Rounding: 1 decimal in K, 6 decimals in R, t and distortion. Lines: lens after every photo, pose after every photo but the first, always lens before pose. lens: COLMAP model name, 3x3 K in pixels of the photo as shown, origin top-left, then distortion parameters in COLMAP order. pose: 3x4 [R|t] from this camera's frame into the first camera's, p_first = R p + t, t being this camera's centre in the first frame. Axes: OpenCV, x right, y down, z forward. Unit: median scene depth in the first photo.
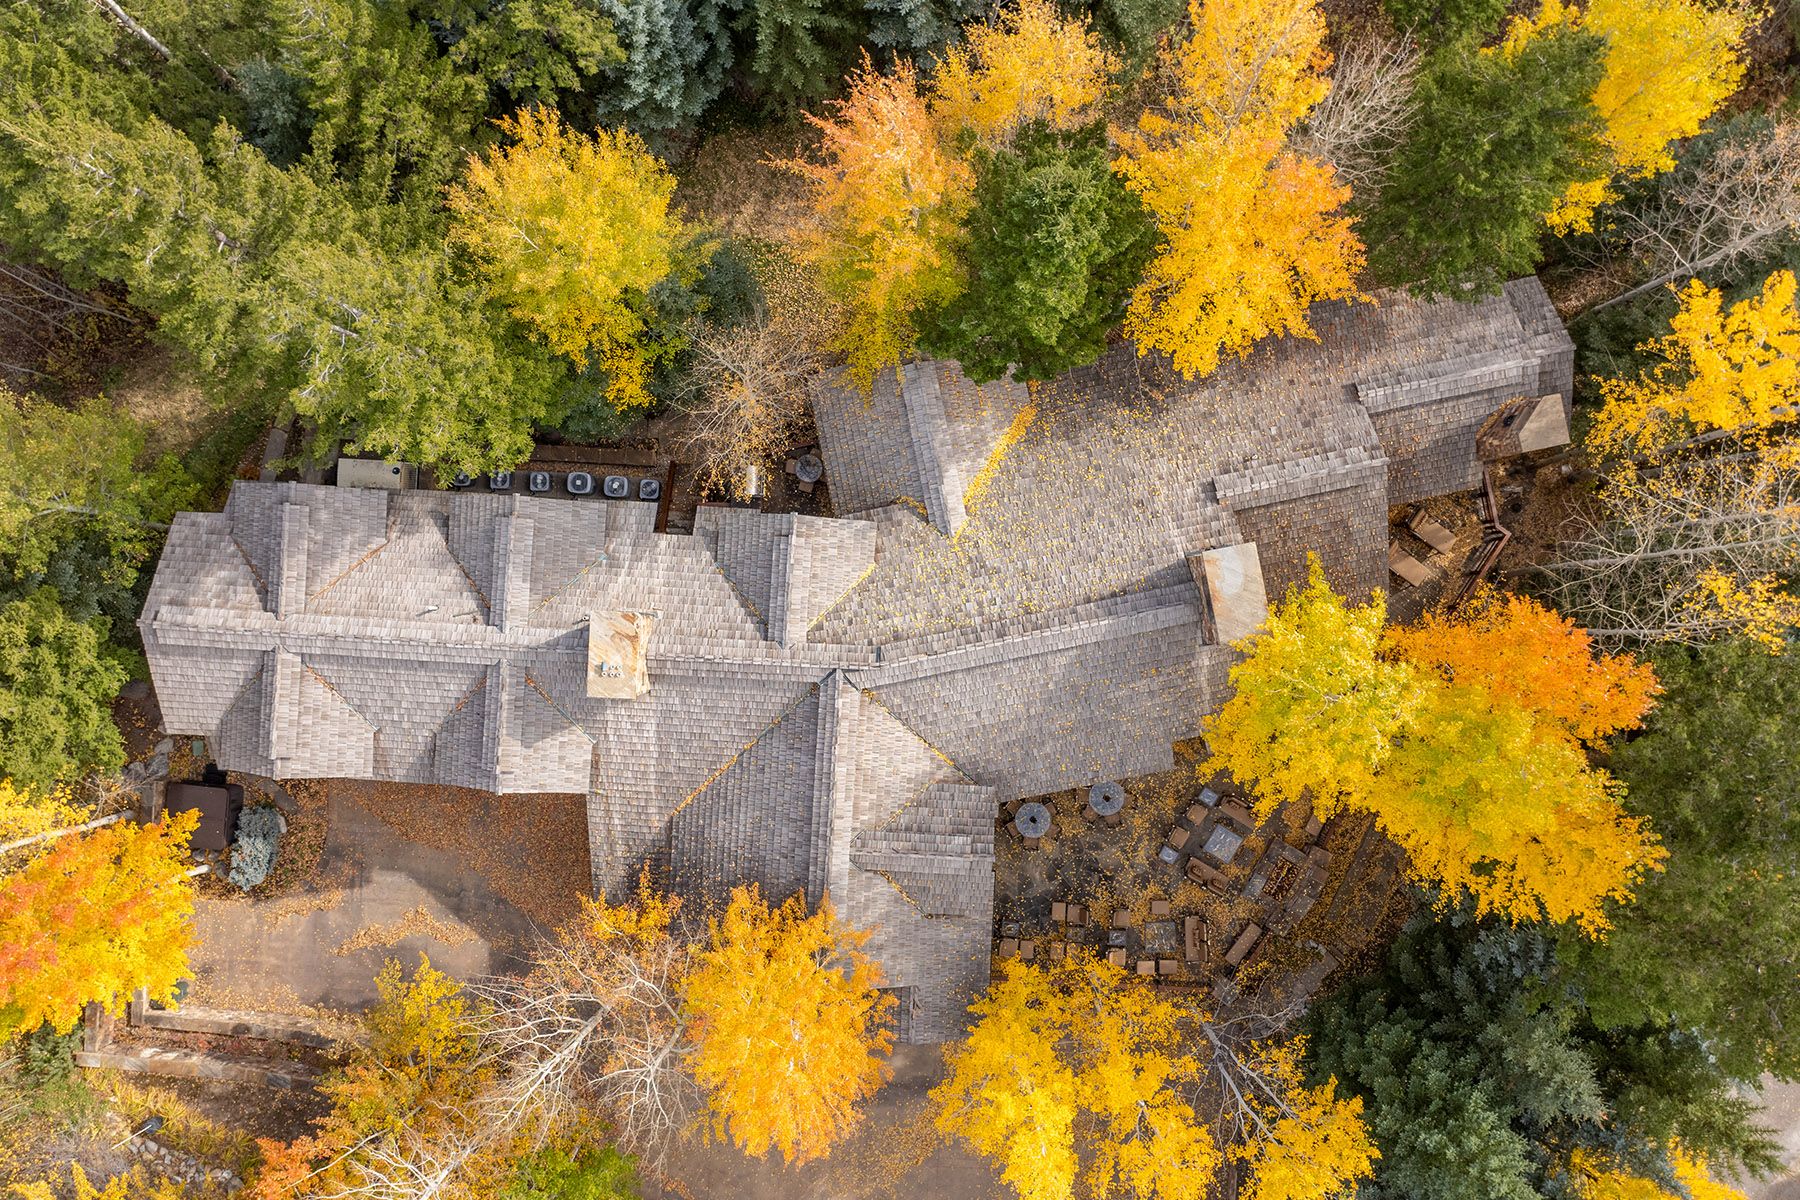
lens RADIAL K [[1262.4, 0, 899.9], [0, 1262.4, 595.7], [0, 0, 1]] dist [-0.033213, -0.006697]
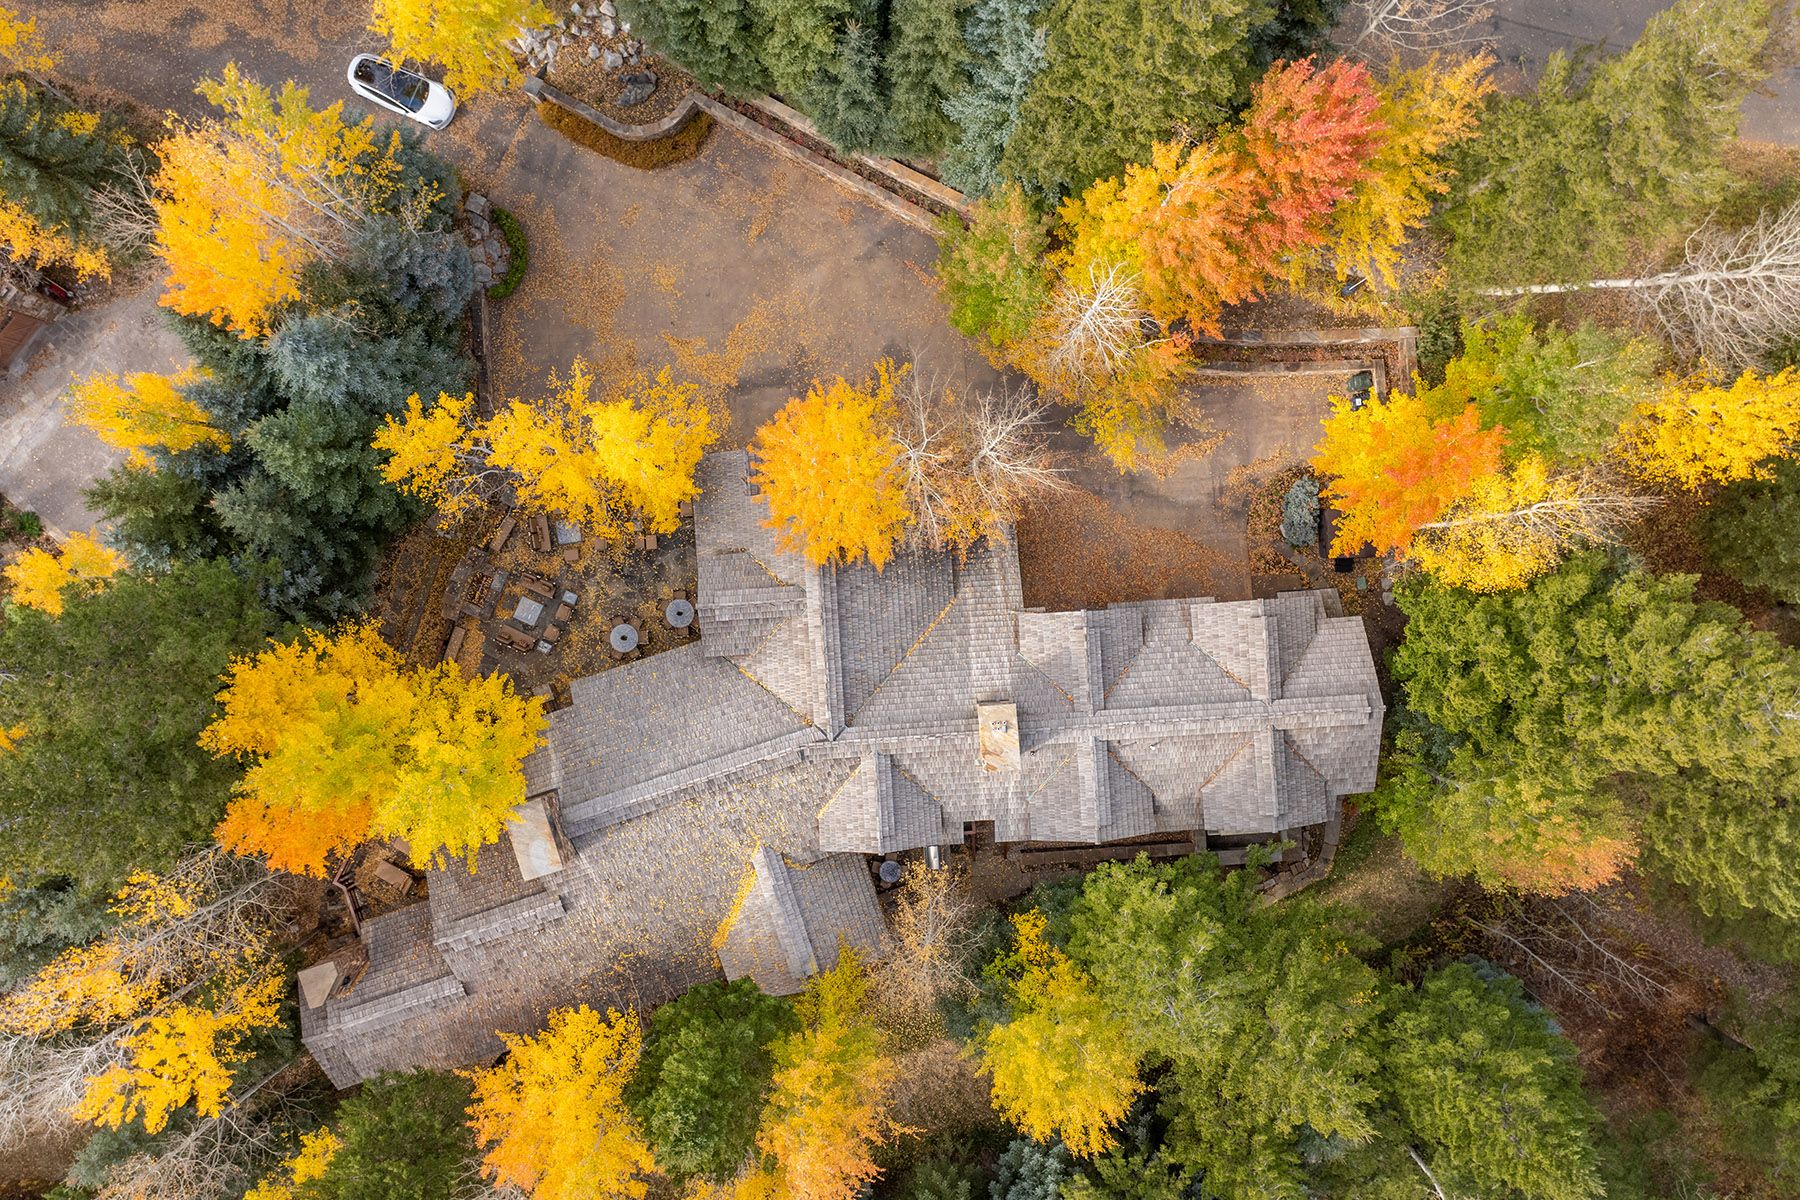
lens RADIAL K [[1262.4, 0, 898.7], [0, 1262.4, 595.2], [0, 0, 1]] dist [-0.033213, -0.006697]
pose [[-0.992556, 0.120433, 0.018099, -0.155863], [-0.120404, -0.992721, 0.002684, 0.191140], [0.018291, 0.000485, 0.999833, -0.288474]]
